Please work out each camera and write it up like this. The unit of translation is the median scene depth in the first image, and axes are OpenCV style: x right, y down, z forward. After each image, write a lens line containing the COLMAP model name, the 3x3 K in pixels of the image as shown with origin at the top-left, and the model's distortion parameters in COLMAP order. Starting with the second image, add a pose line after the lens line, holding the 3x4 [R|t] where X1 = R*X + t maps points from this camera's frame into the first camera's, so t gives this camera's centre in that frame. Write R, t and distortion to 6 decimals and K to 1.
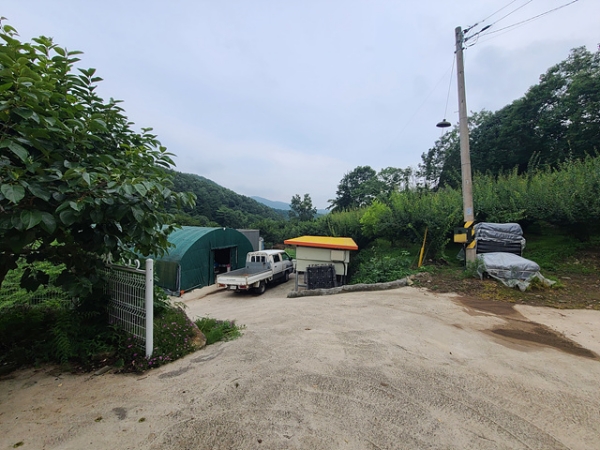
lens RADIAL K [[246.5, 0, 300.0], [0, 246.5, 225.0], [0, 0, 1]] dist [-0.000956, -0.000332]
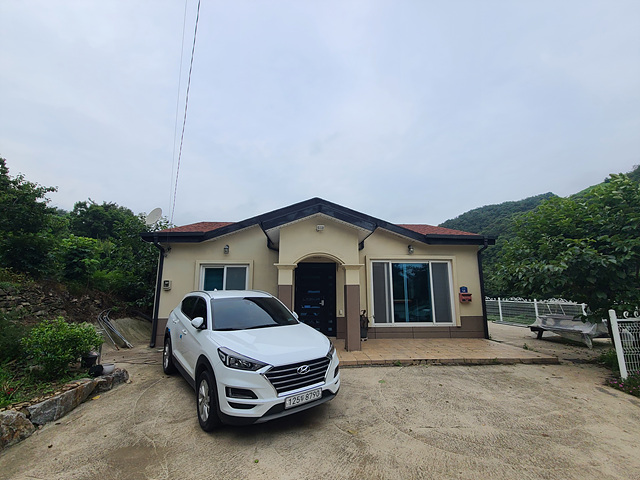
lens RADIAL K [[274.4, 0, 320.0], [0, 274.4, 240.0], [0, 0, 1]] dist [0.000085, -0.000157]
pose [[-0.822883, -0.126651, -0.553917, 1.831618], [-0.016576, 0.979778, -0.199398, 0.105000], [0.567969, -0.154899, -0.808342, 1.516436]]
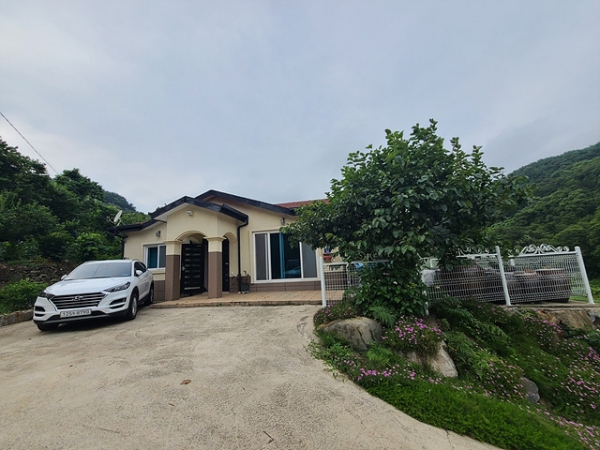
lens RADIAL K [[246.5, 0, 300.0], [0, 246.5, 225.0], [0, 0, 1]] dist [-0.000956, -0.000332]
pose [[-0.944769, -0.027496, -0.326580, 0.220545], [0.032727, 0.983579, -0.177487, 0.248290], [0.326098, -0.178372, -0.928355, 2.834665]]
